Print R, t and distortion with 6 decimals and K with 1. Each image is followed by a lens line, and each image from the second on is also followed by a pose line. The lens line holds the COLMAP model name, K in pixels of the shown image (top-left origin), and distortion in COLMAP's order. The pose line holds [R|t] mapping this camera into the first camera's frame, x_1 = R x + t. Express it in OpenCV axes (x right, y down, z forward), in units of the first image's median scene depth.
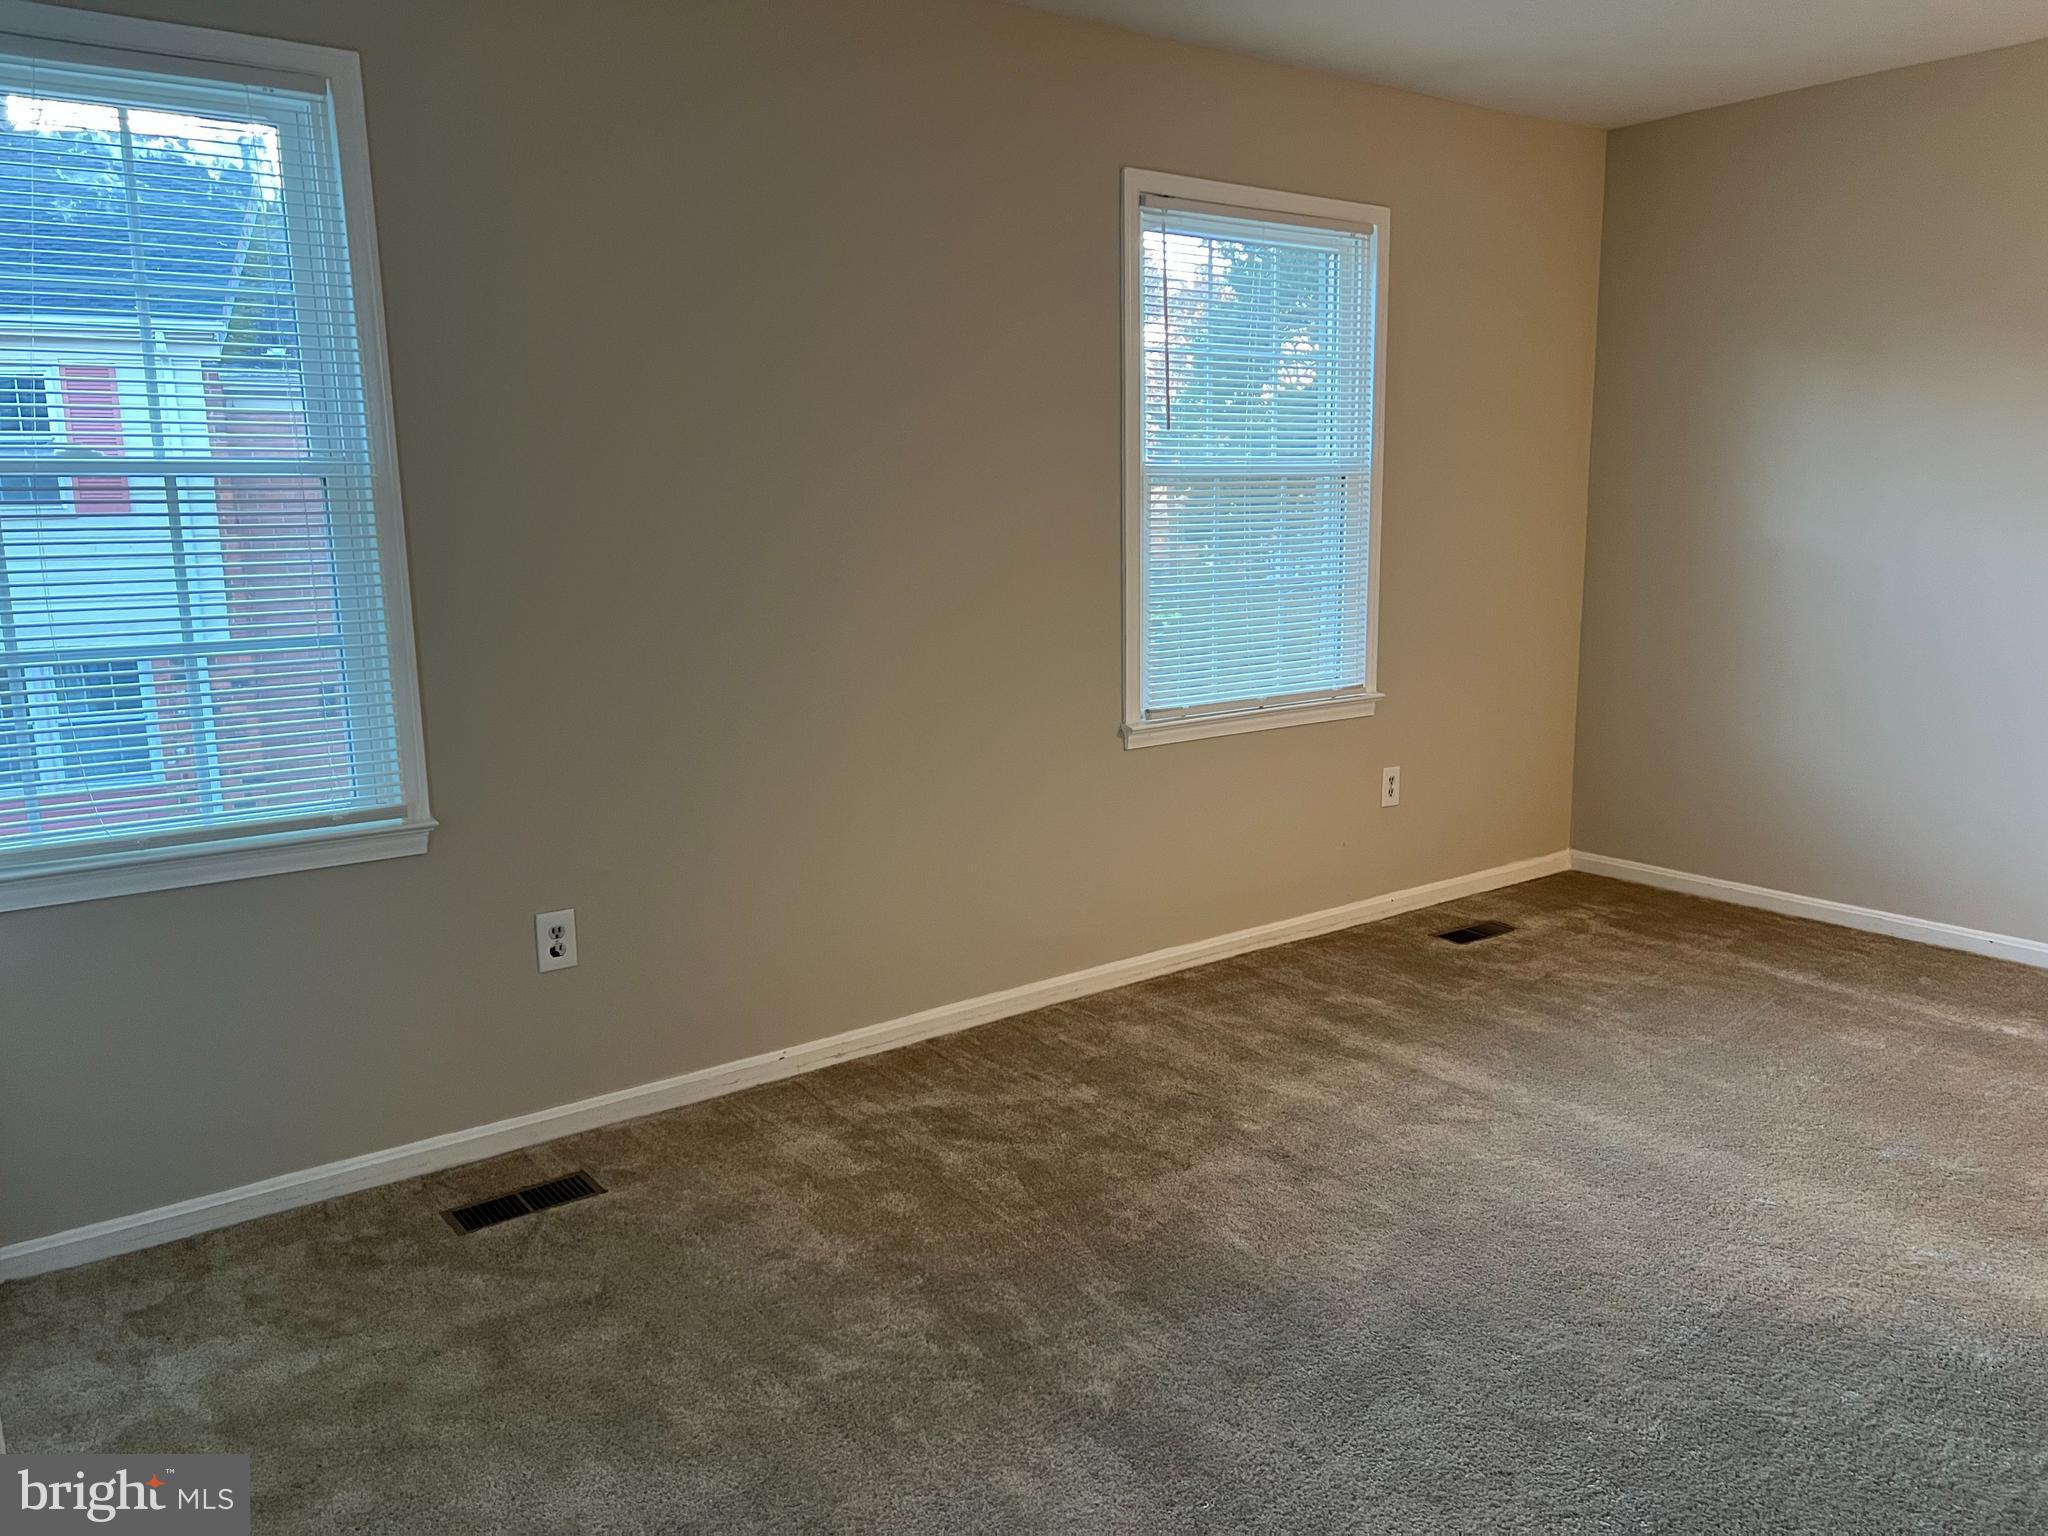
lens RADIAL K [[1533.2, 0, 1029.8], [0, 1533.2, 767.5], [0, 0, 1]] dist [0.058232, -0.071315]
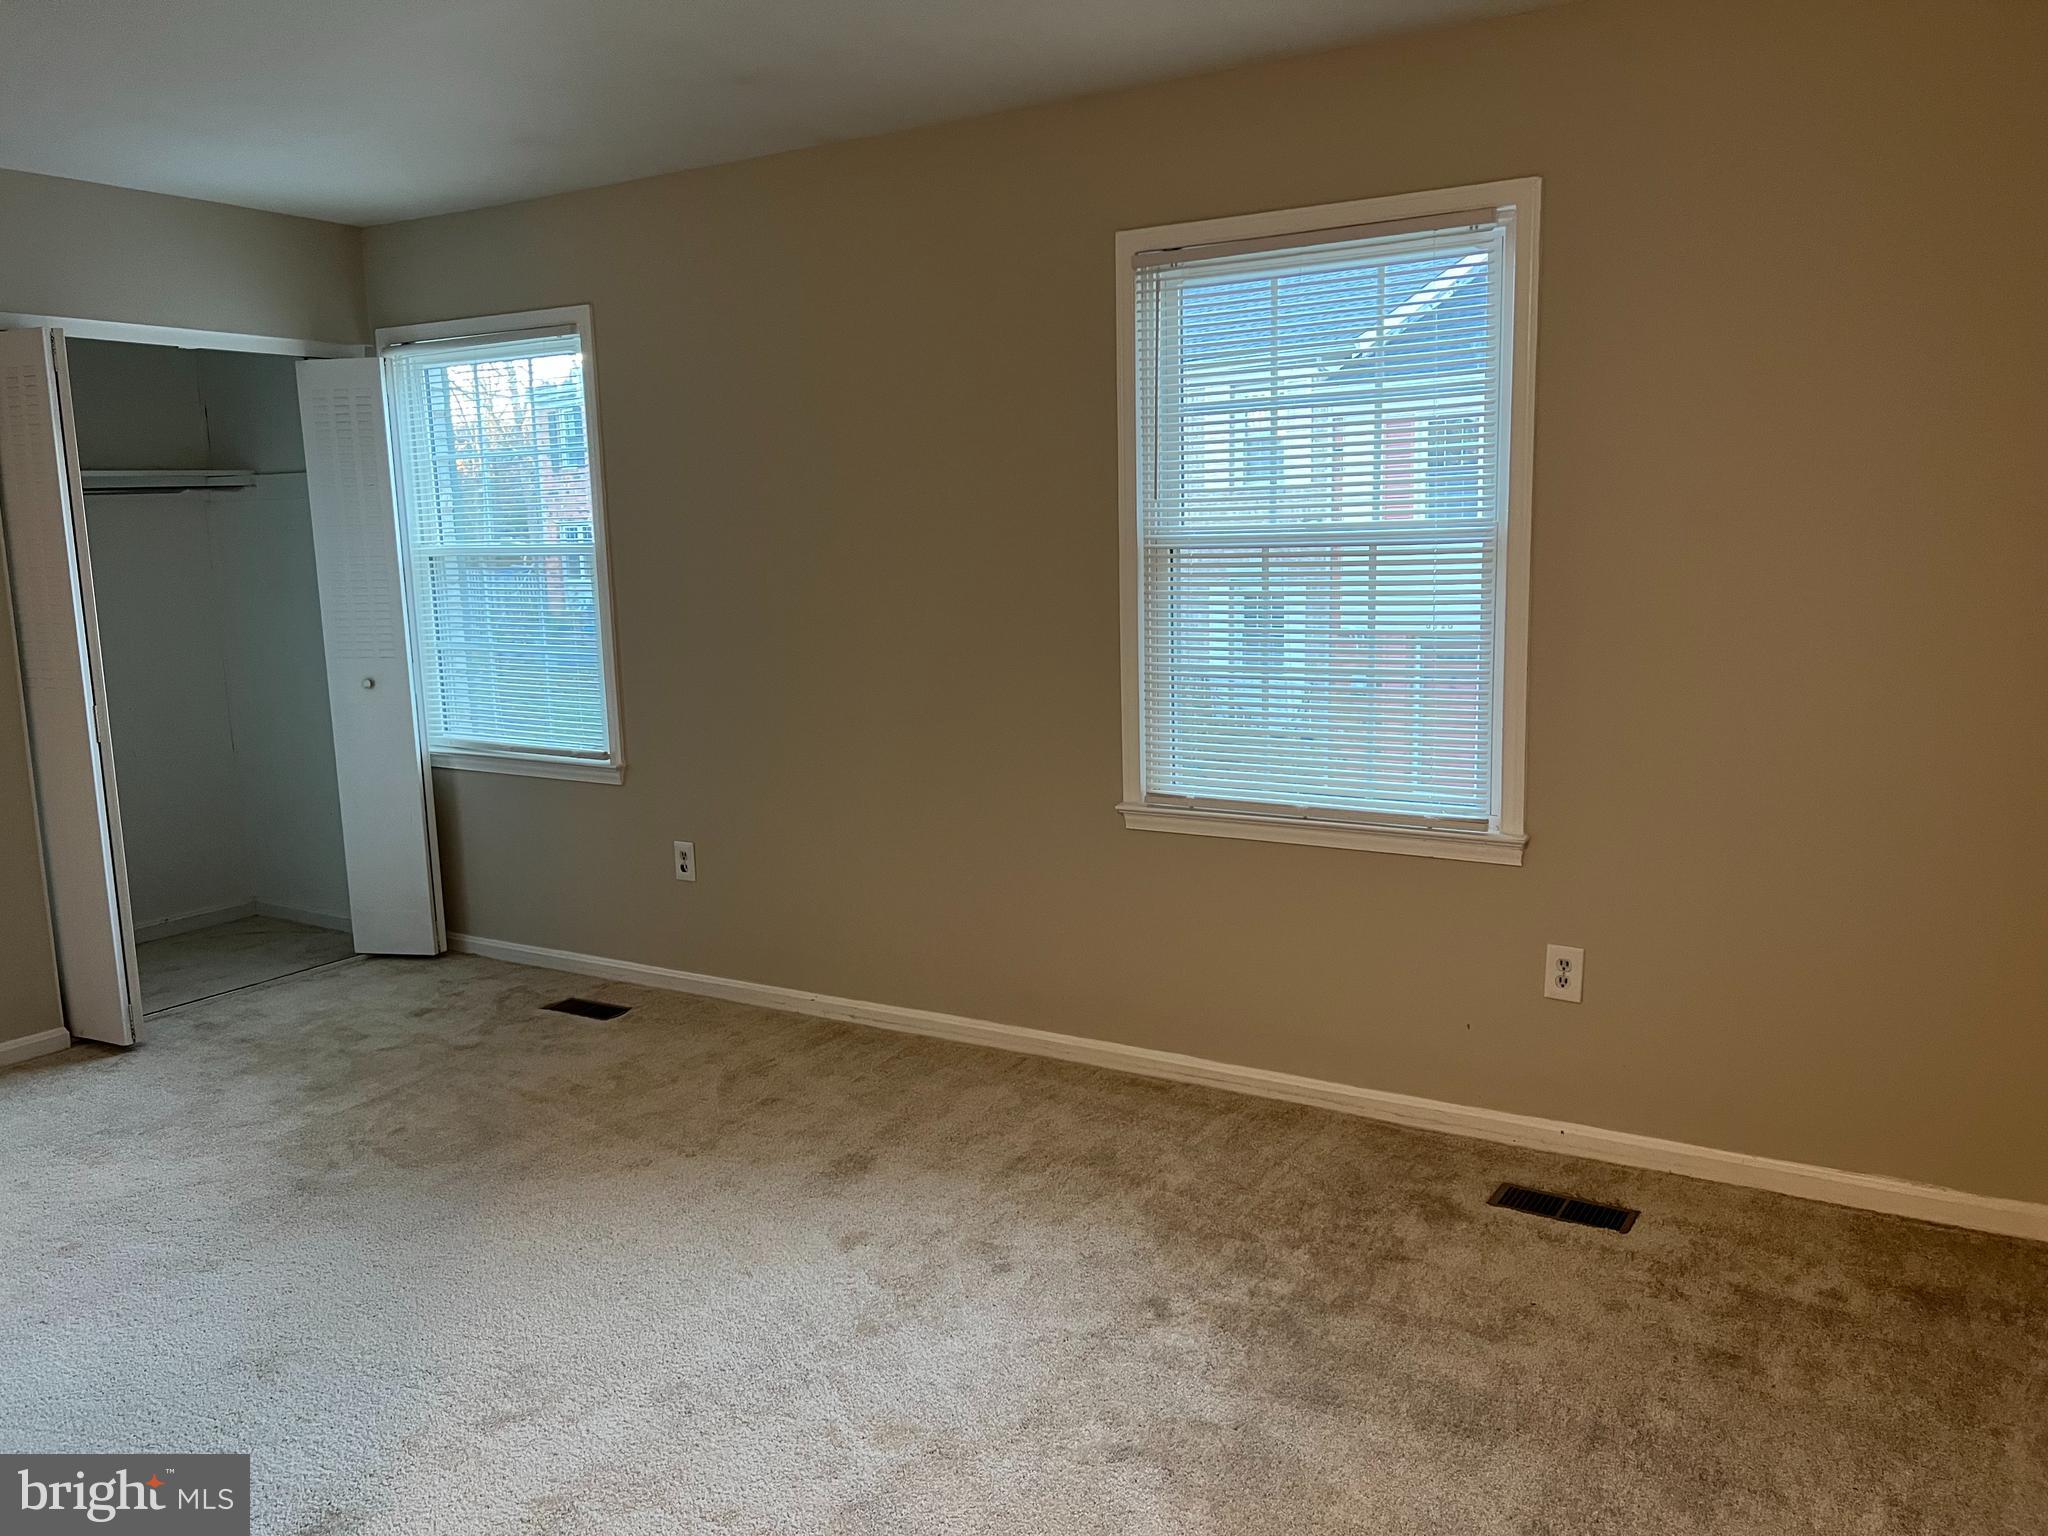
lens RADIAL K [[1533.2, 0, 1033.9], [0, 1533.2, 767.6], [0, 0, 1]] dist [0.058232, -0.071315]
pose [[0.368685, 0.147837, -0.917723, 0.955793], [-0.144476, 0.984388, 0.100535, -0.143320], [0.918258, 0.095523, 0.384288, 0.594717]]
